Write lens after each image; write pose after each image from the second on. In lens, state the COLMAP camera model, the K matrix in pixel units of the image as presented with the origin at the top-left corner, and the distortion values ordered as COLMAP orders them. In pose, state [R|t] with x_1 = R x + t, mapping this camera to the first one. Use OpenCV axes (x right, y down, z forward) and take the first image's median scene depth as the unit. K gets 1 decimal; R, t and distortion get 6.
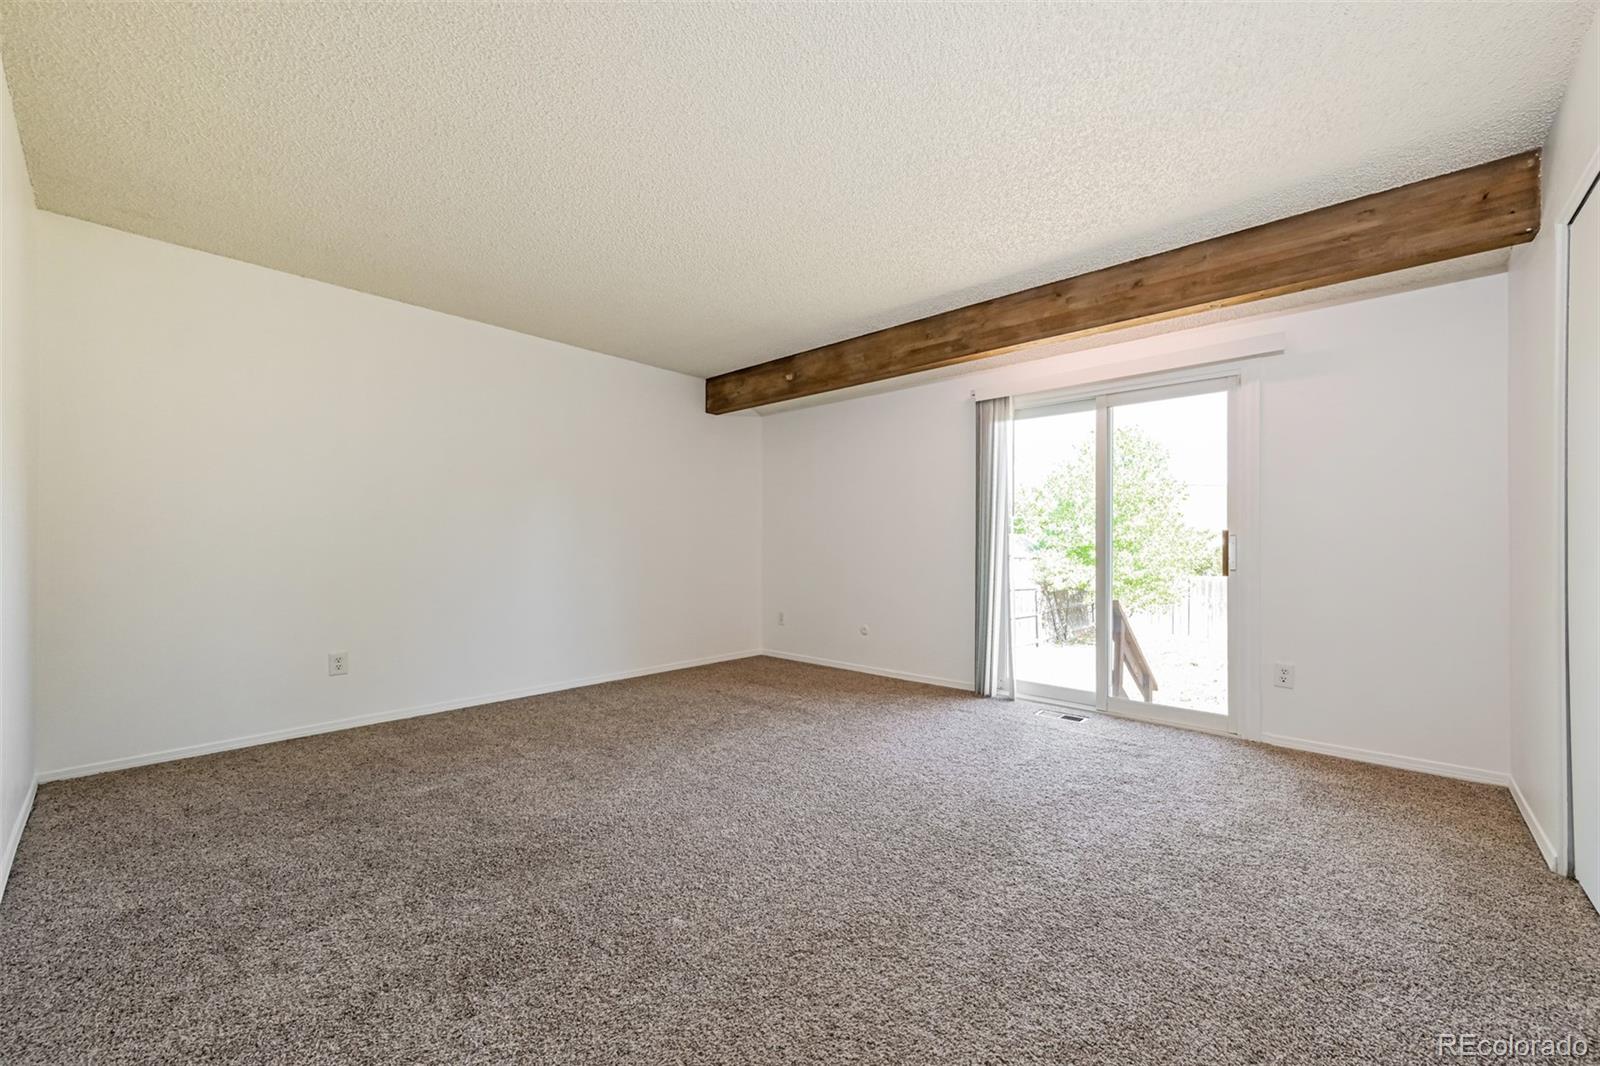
lens RADIAL K [[621.7, 0, 802.2], [0, 621.7, 541.0], [0, 0, 1]] dist [0.007403, 0.000121]
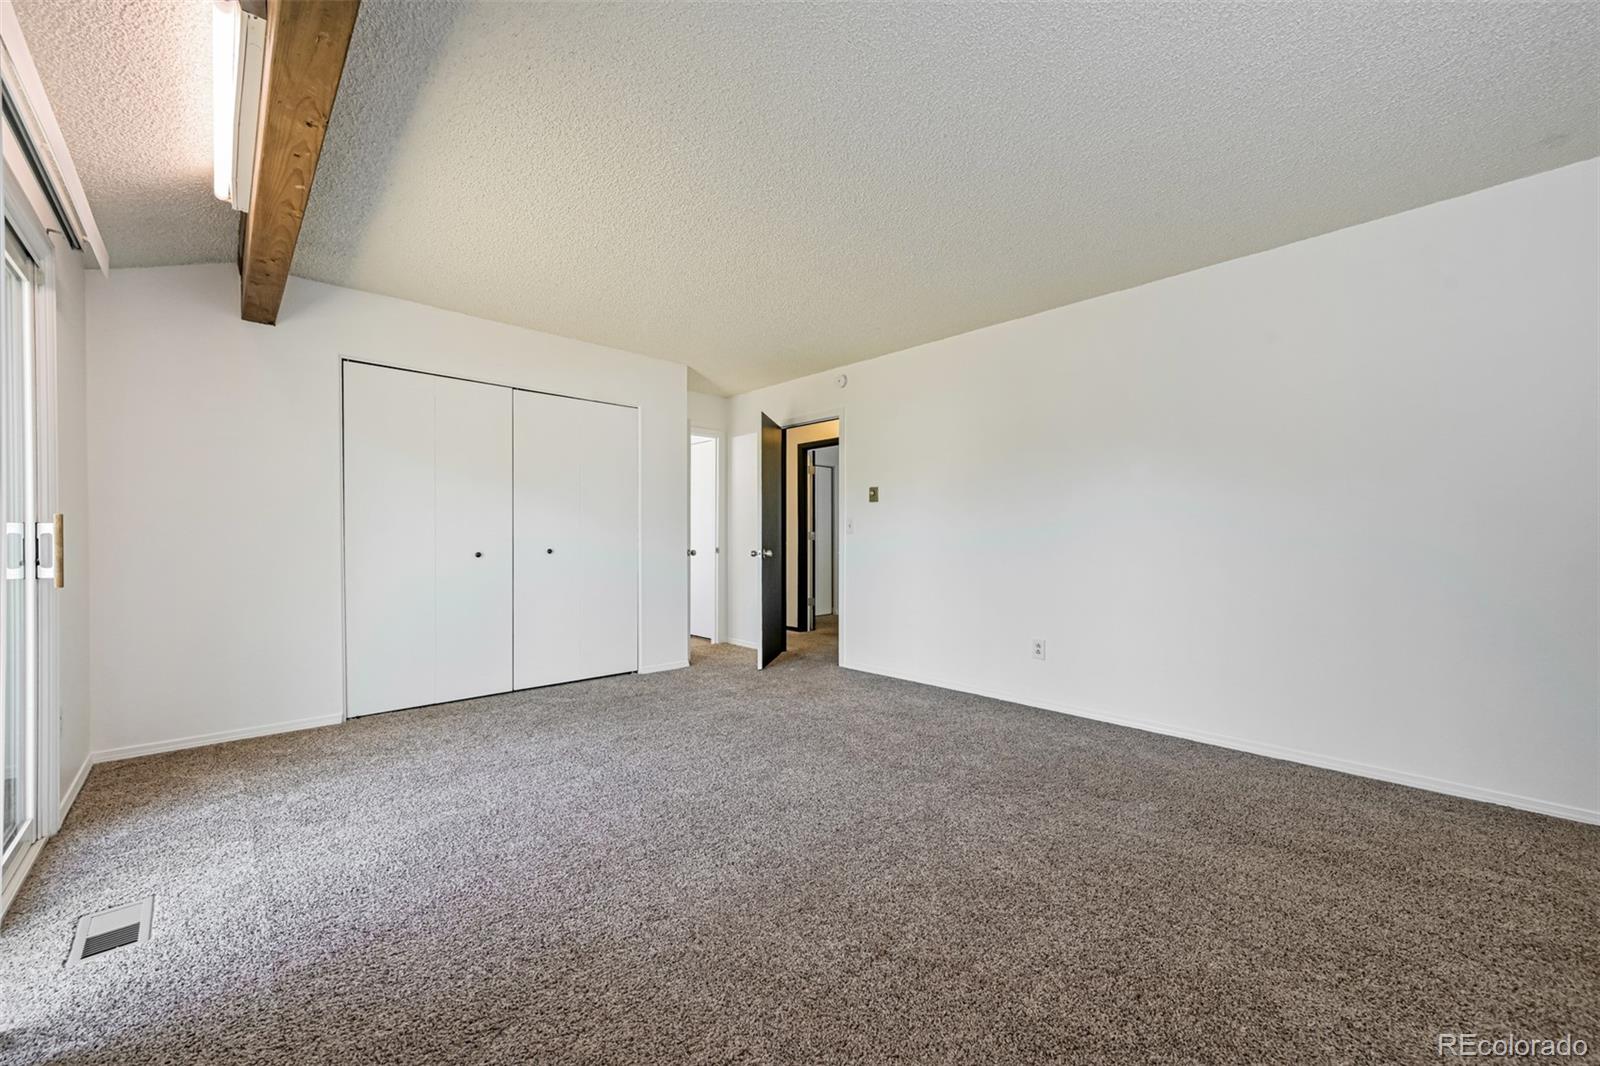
lens RADIAL K [[621.7, 0, 802.2], [0, 621.7, 541.0], [0, 0, 1]] dist [0.007403, 0.000121]
pose [[-0.997330, -0.002007, 0.072996, -0.097151], [-0.001953, 0.999998, 0.000806, 0.006039], [-0.072997, 0.000661, -0.997332, 1.364914]]
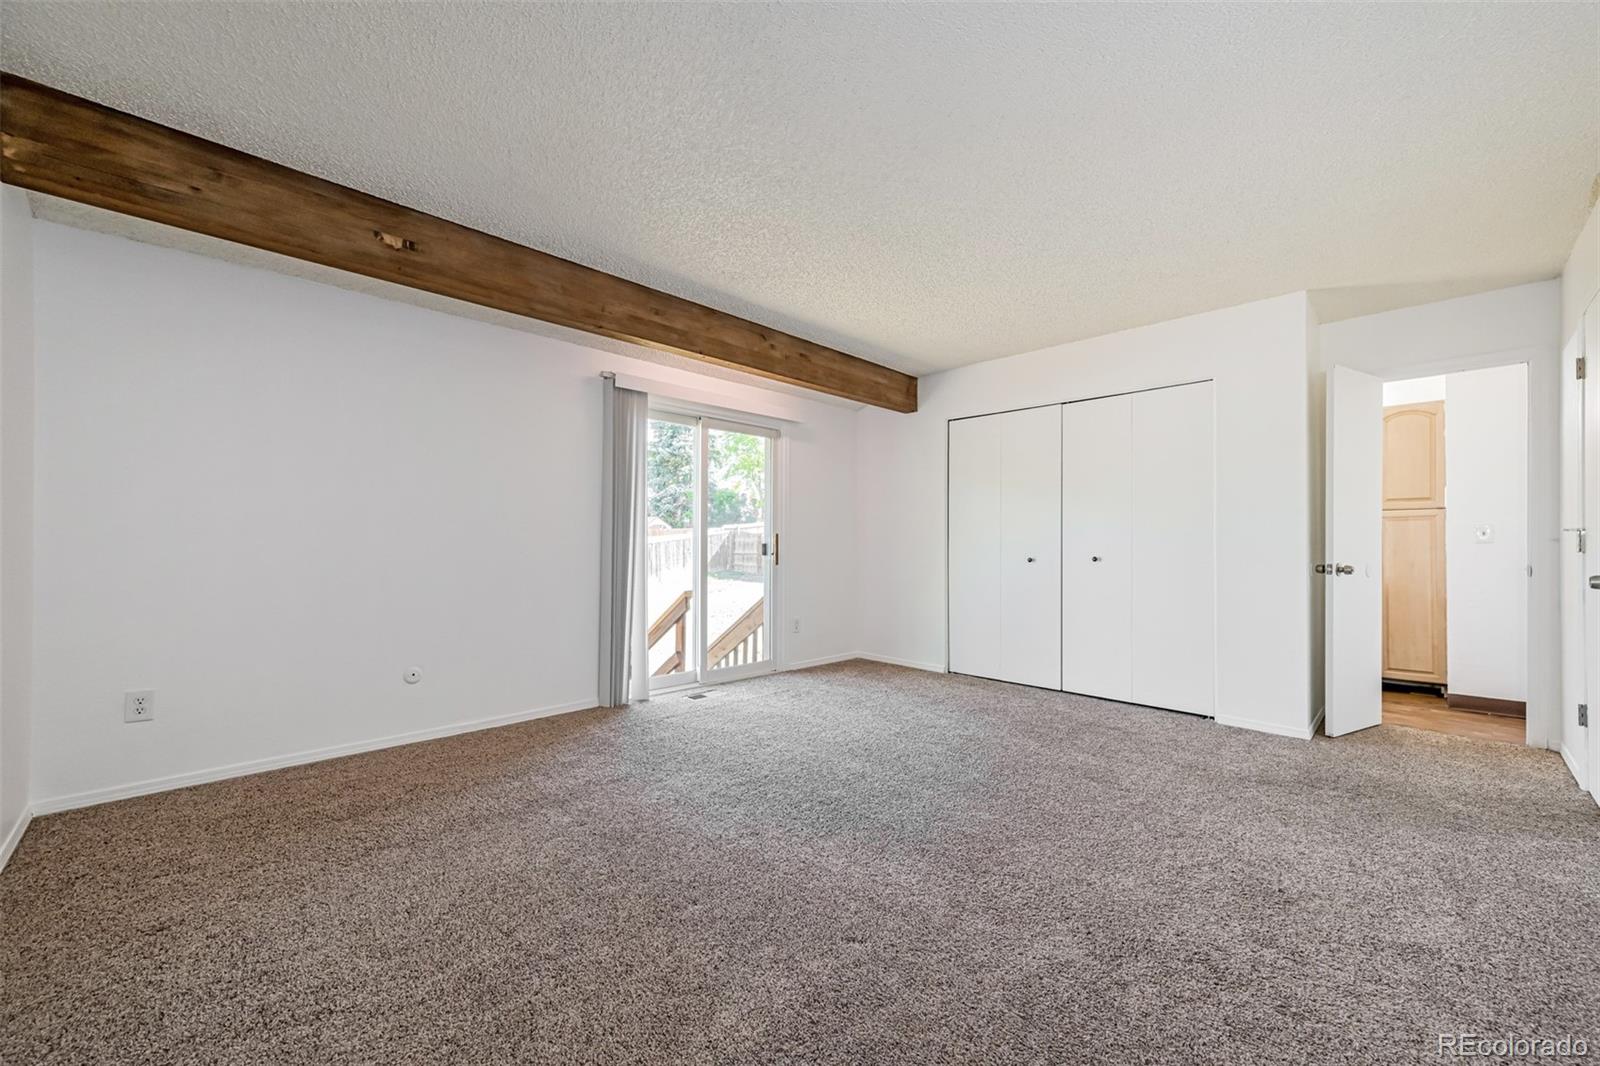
lens RADIAL K [[621.7, 0, 802.2], [0, 621.7, 541.0], [0, 0, 1]] dist [0.007403, 0.000121]
pose [[0.055342, 0.003455, 0.998462, -0.681850], [-0.009623, 0.999949, -0.002927, 0.002703], [-0.998421, -0.009446, 0.055372, 0.738321]]
